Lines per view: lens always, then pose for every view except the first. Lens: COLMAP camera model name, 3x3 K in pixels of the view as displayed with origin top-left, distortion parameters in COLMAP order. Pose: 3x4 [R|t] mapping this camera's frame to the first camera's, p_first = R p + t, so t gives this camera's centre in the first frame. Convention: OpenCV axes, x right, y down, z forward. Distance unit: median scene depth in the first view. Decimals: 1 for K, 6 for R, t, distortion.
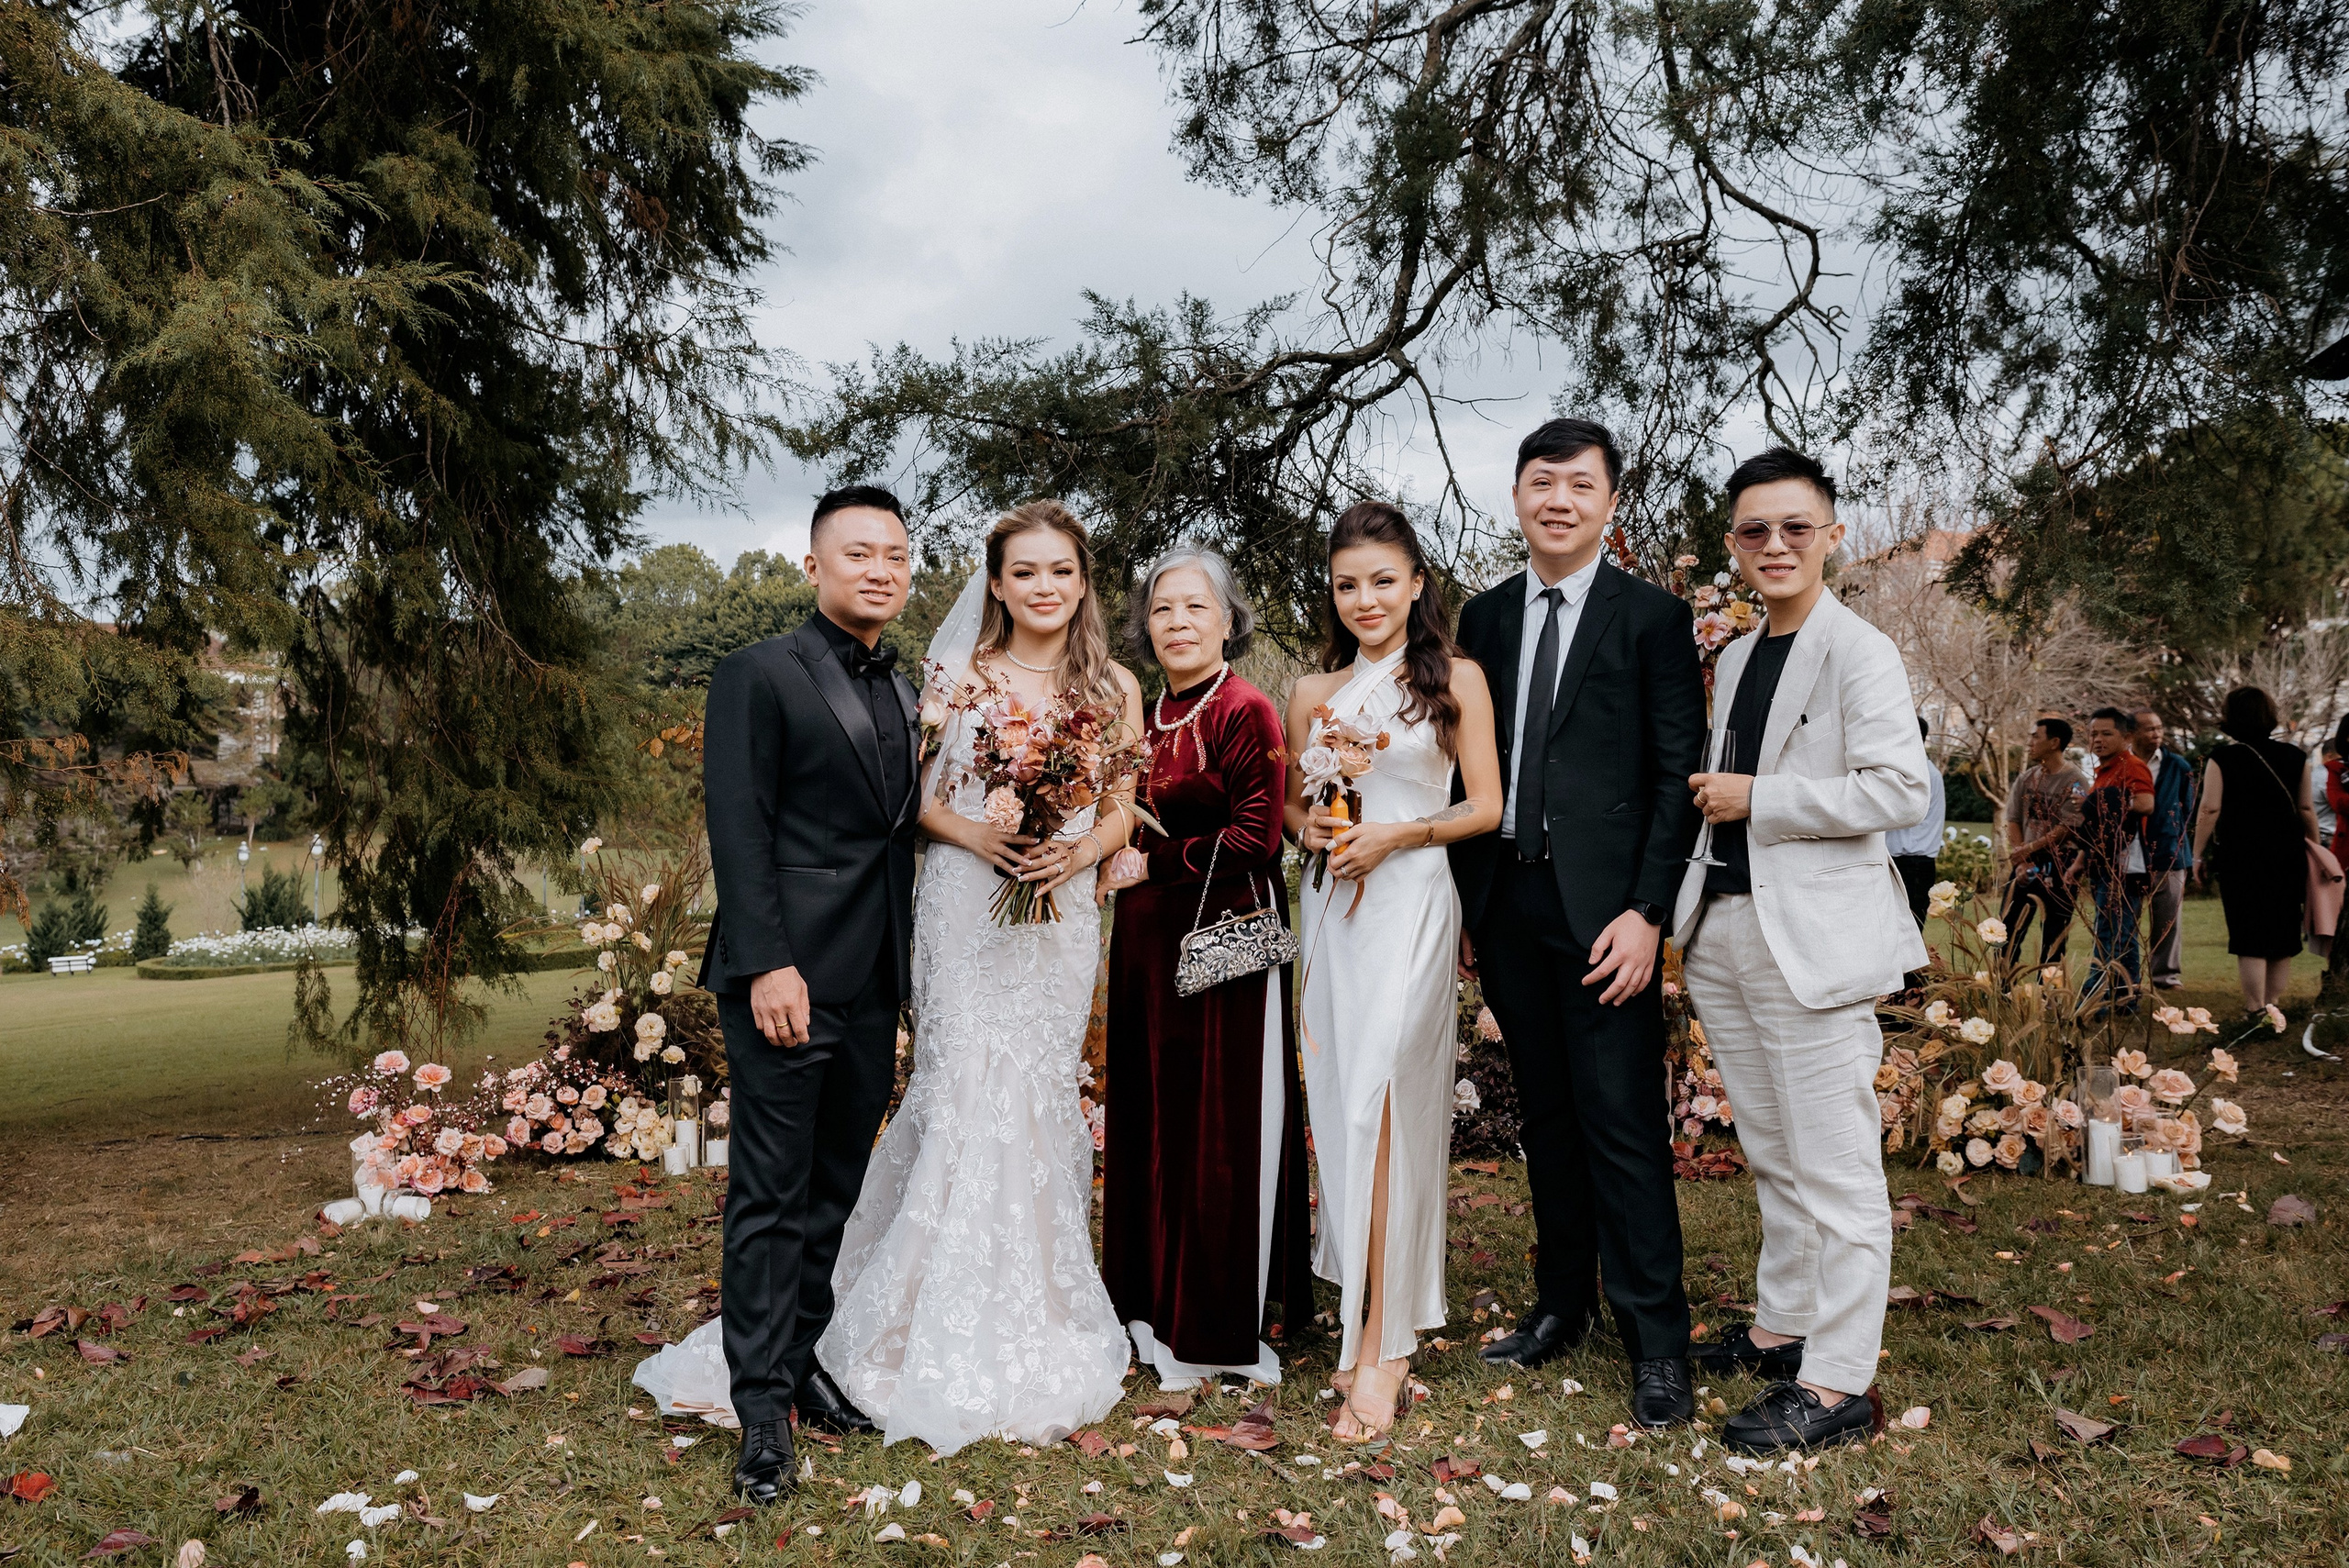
lens RADIAL K [[1762.9, 0, 1187.8], [0, 1762.9, 774.4], [0, 0, 1]] dist [-0.018348, 0.005612]
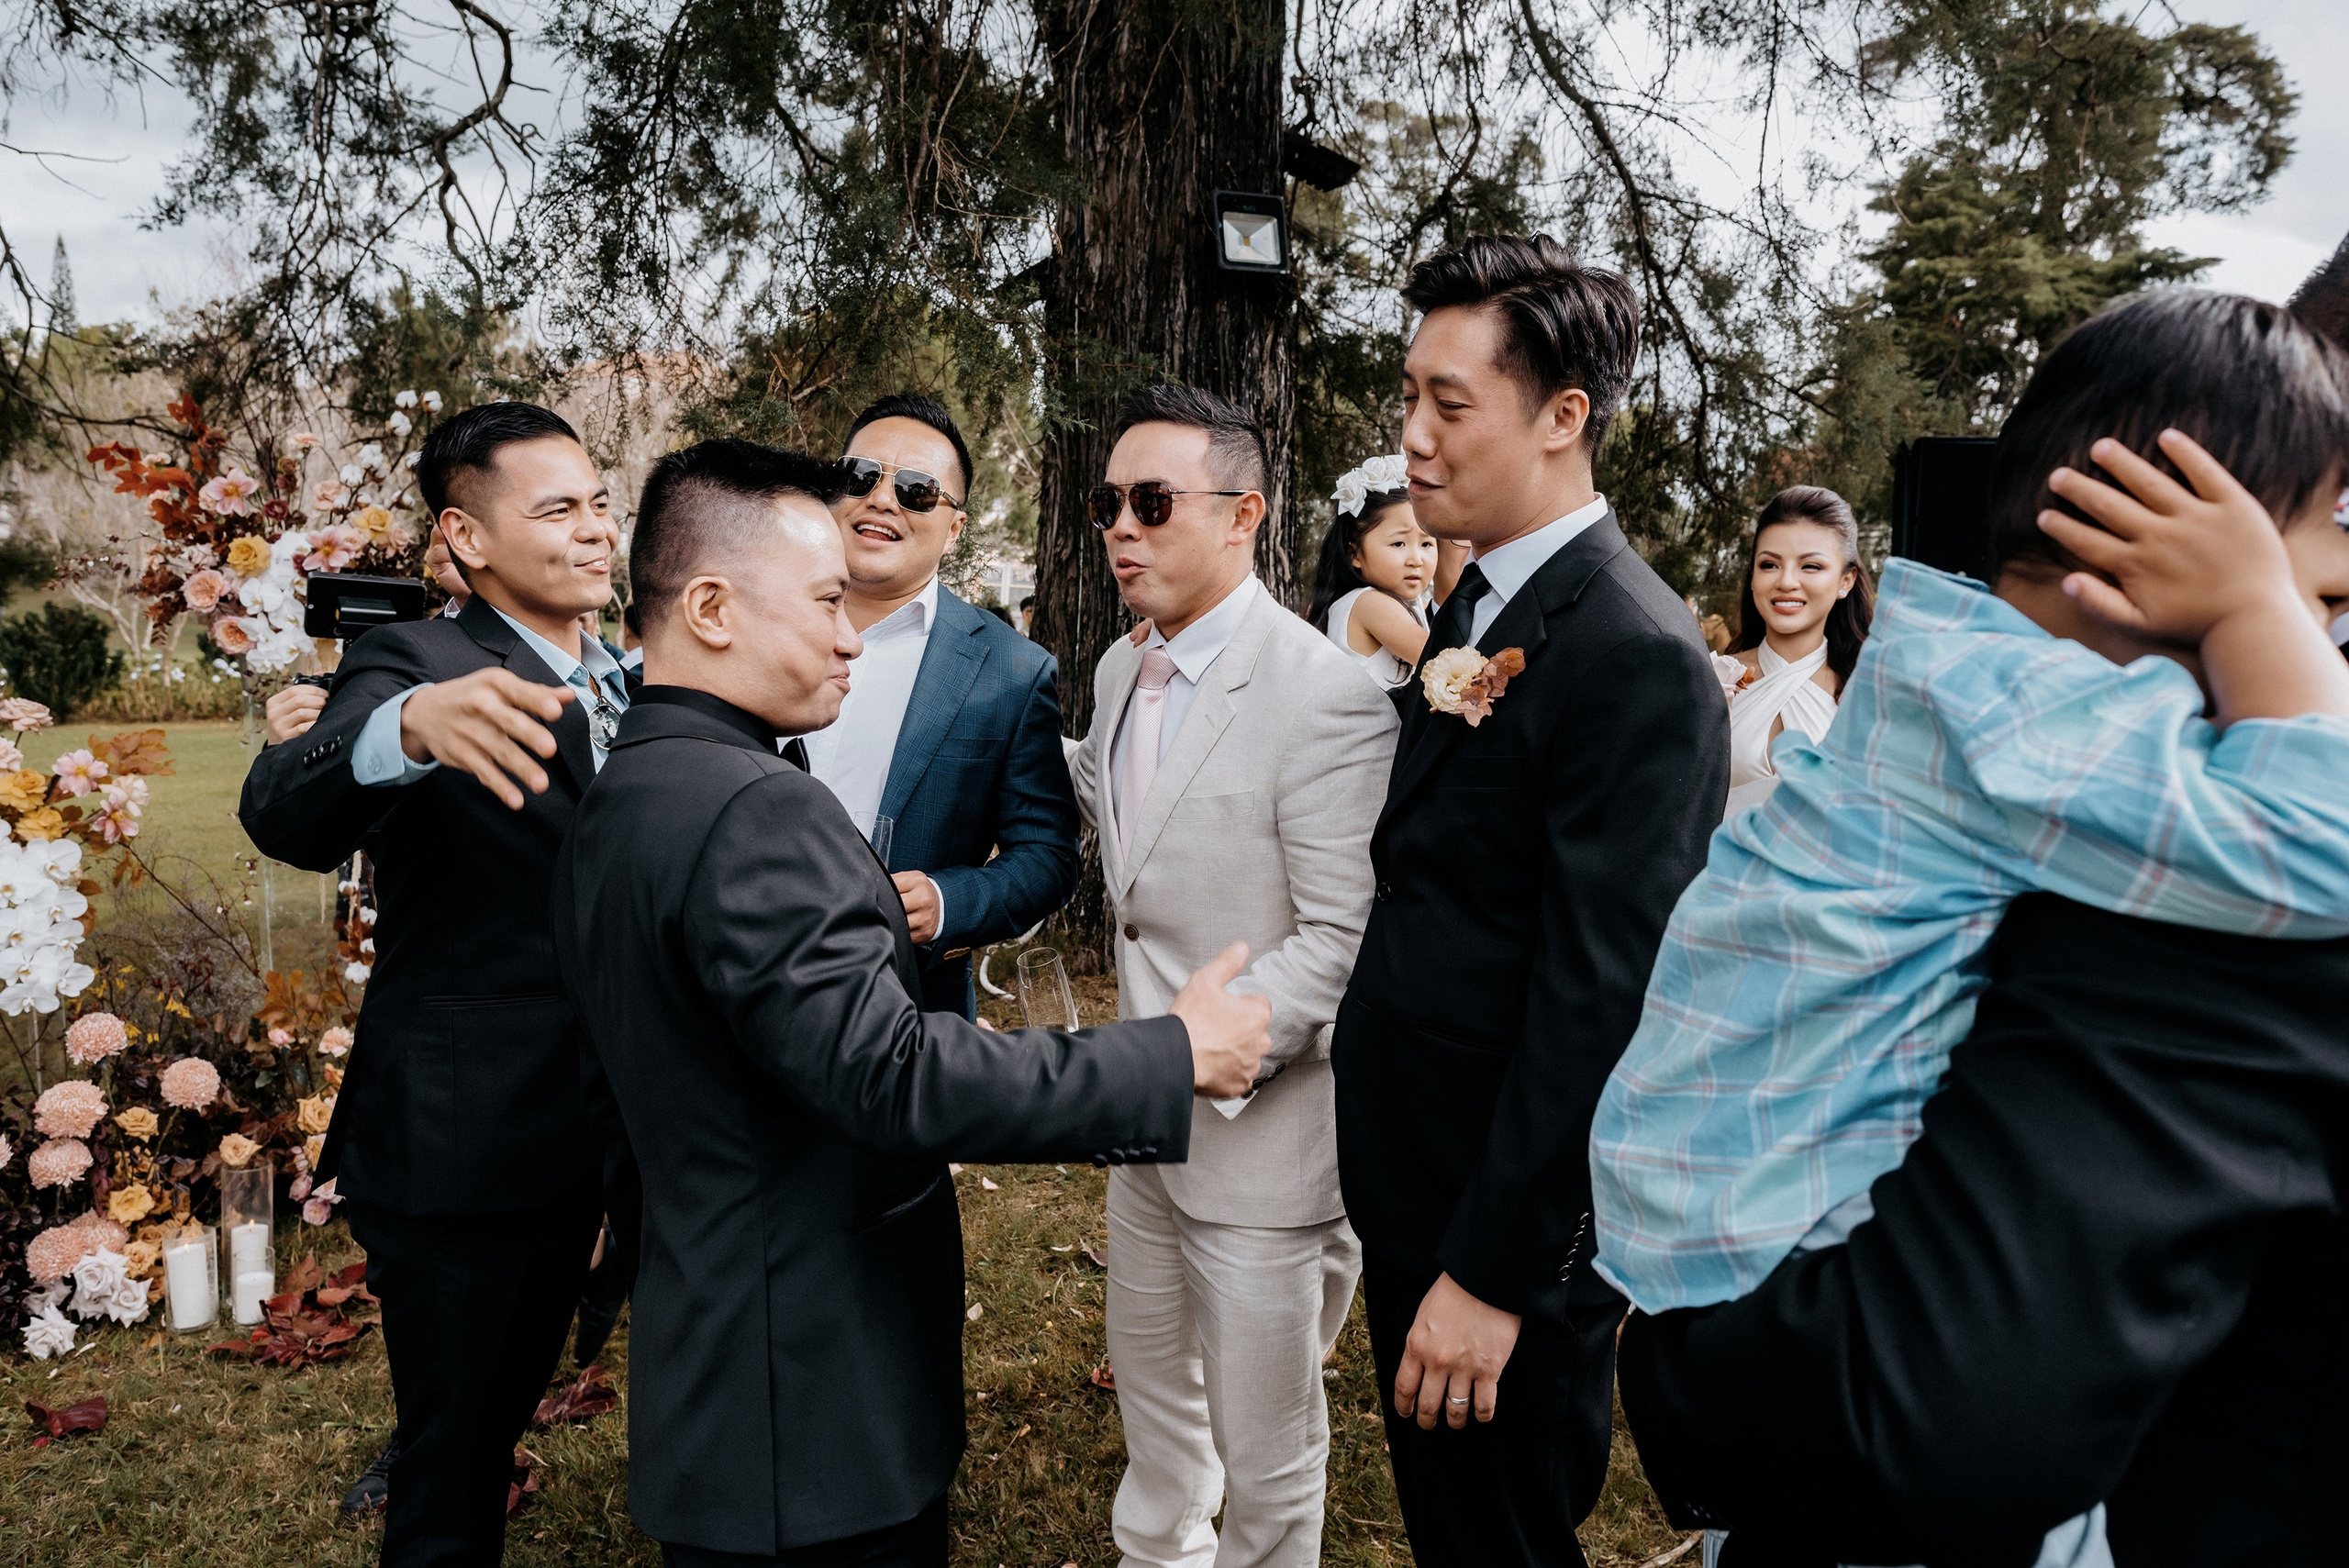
lens RADIAL K [[1609.2, 0, 1148.5], [0, 1609.2, 747.3], [0, 0, 1]] dist [-0.059368, 0.017237]
pose [[0.751352, -0.030748, 0.659185, 0.069713], [-0.045931, 0.994055, 0.098720, -0.048690], [-0.658301, -0.104451, 0.745473, 0.172698]]
